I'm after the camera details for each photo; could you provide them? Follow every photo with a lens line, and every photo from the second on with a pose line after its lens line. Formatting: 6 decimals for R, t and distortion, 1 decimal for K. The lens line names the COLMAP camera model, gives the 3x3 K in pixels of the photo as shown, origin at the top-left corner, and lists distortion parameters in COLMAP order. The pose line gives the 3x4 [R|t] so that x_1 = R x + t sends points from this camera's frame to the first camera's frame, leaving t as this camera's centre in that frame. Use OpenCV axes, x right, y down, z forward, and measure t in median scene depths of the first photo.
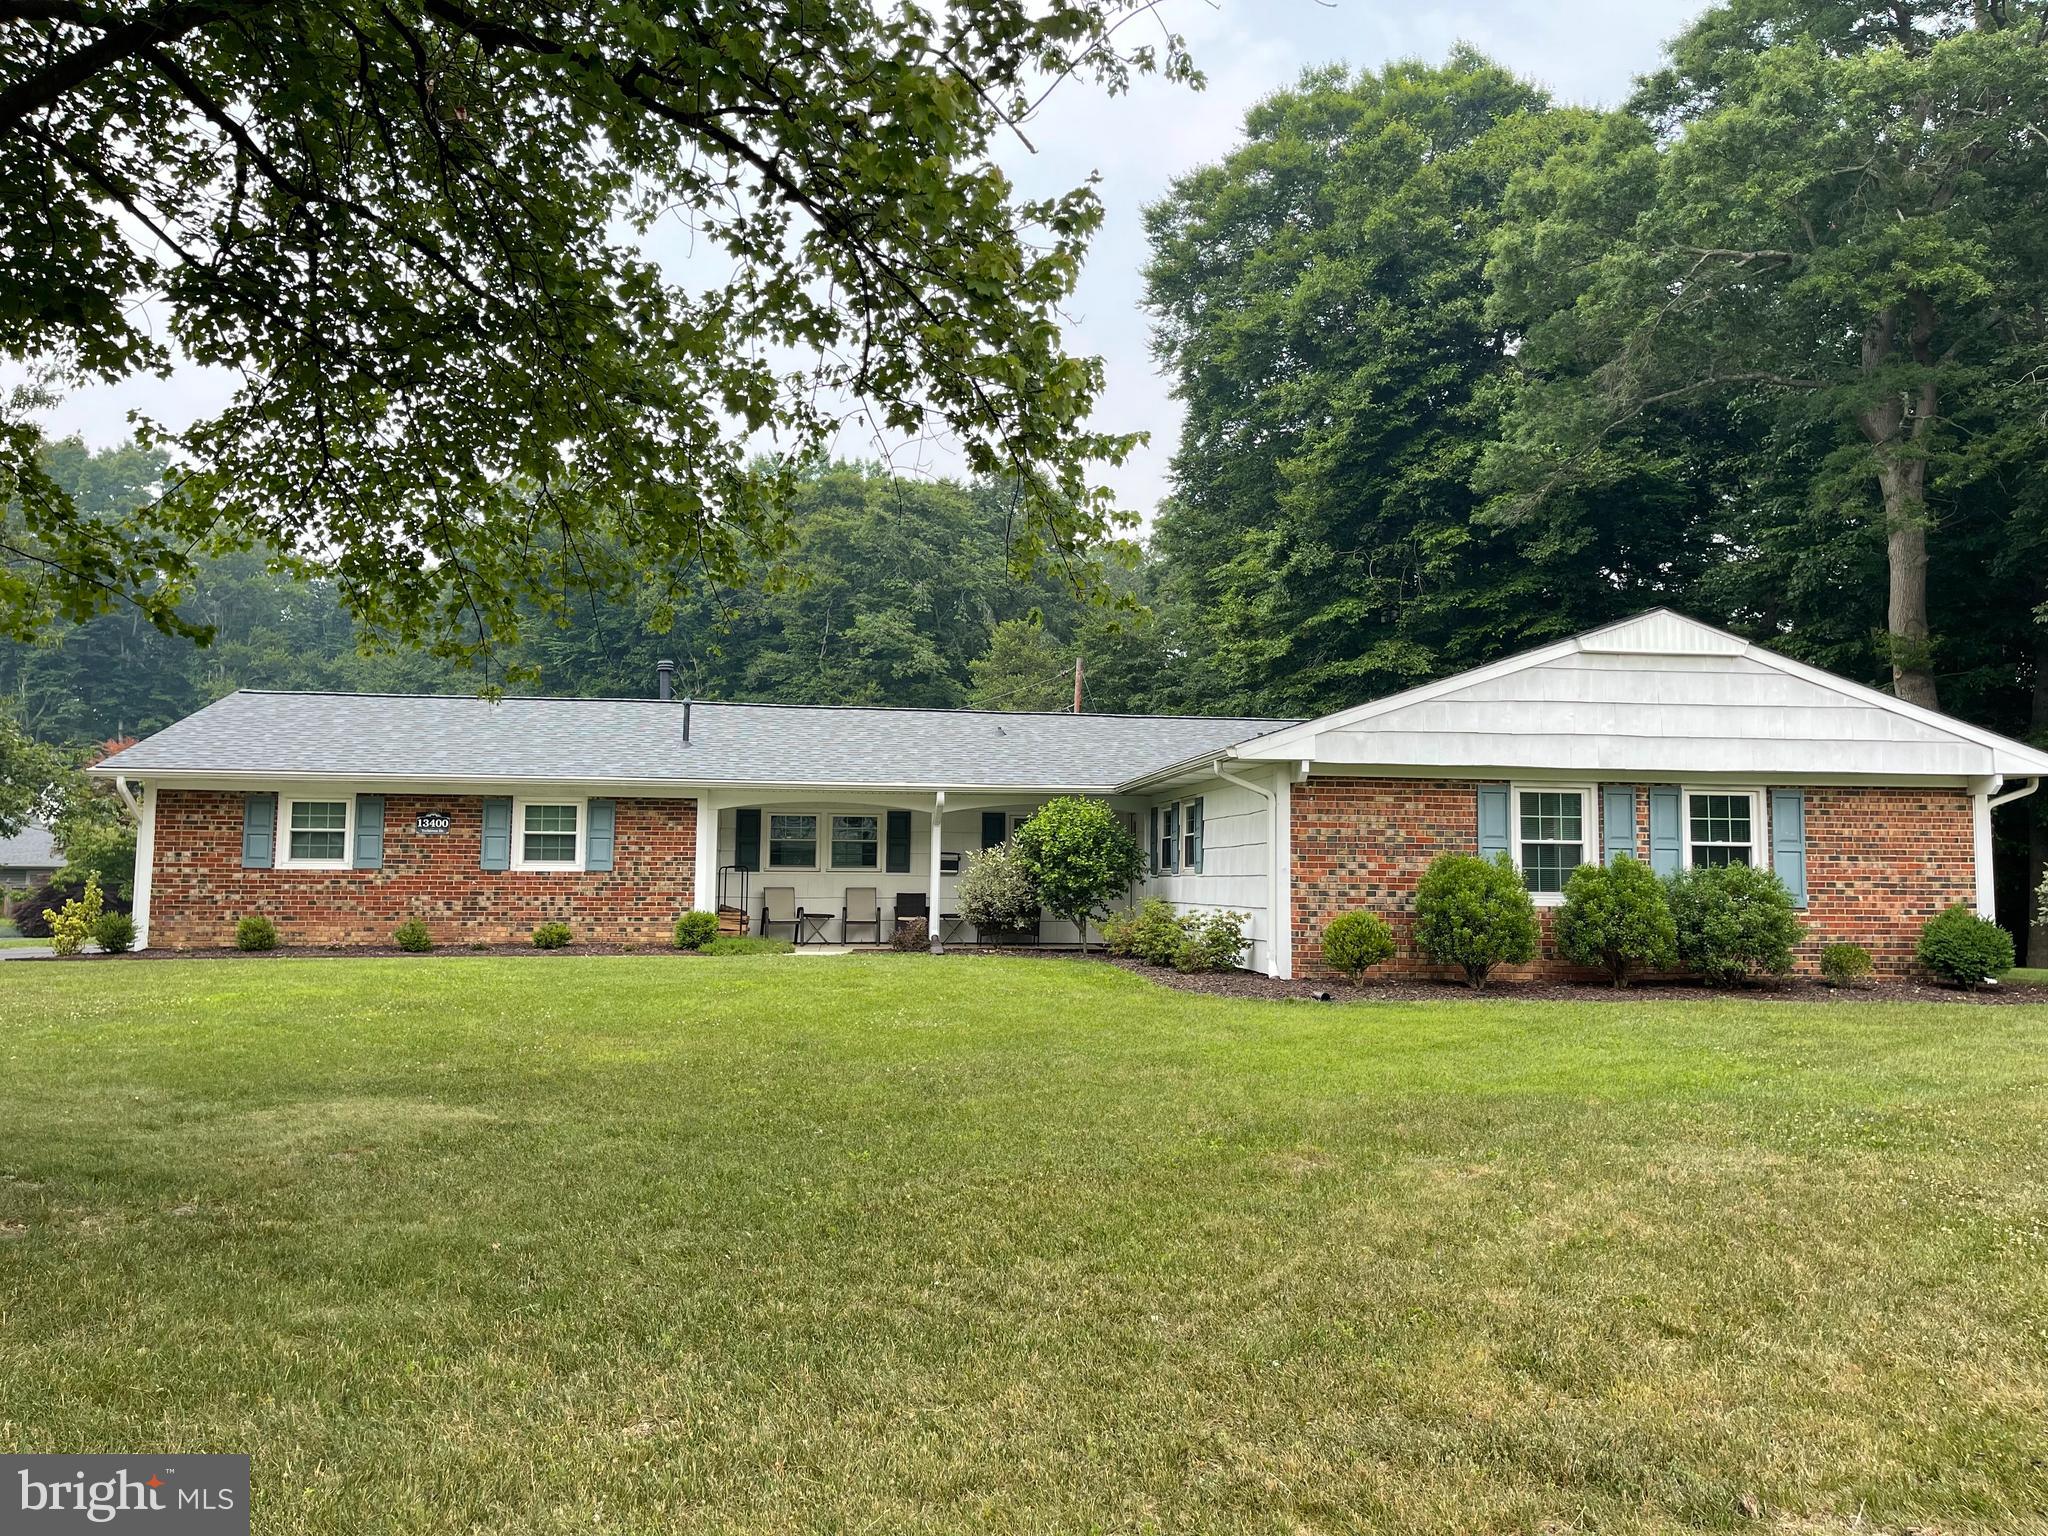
lens RADIAL K [[1542.9, 0, 1032.1], [0, 1542.9, 762.0], [0, 0, 1]] dist [0.073996, -0.088477]
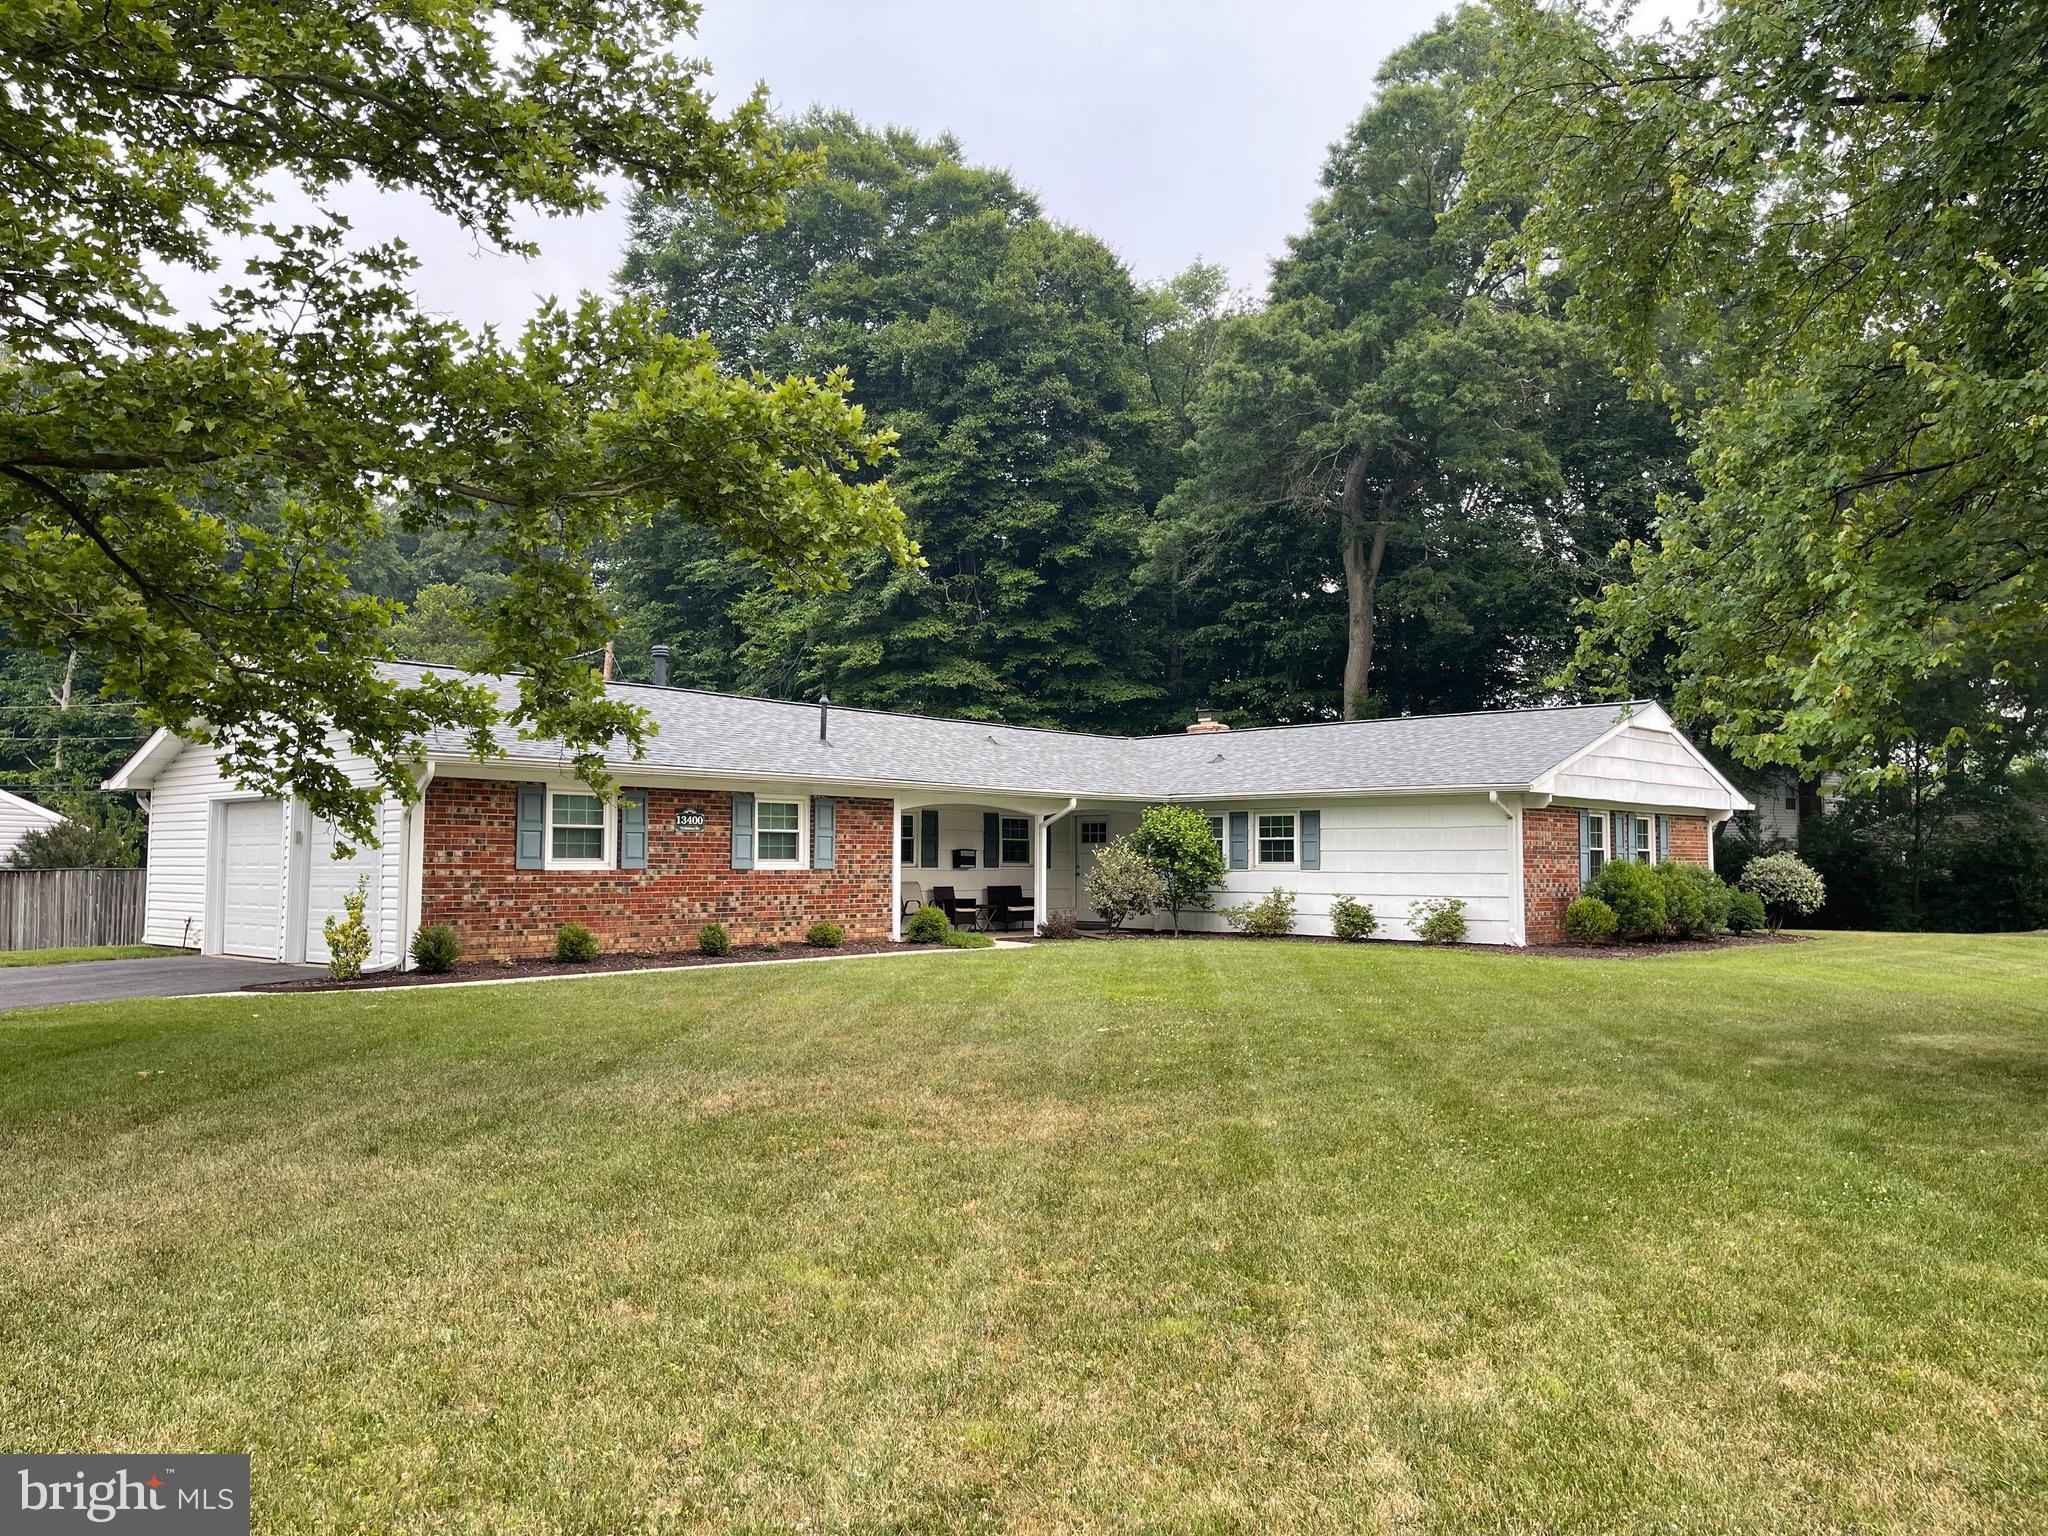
lens RADIAL K [[1513.5, 0, 1033.2], [0, 1513.5, 768.9], [0, 0, 1]] dist [0.095177, -0.164810]
pose [[0.757281, 0.034658, 0.652169, -0.828774], [-0.044061, 0.999027, -0.001929, 0.000986], [-0.651602, -0.027274, 0.758071, 0.167712]]
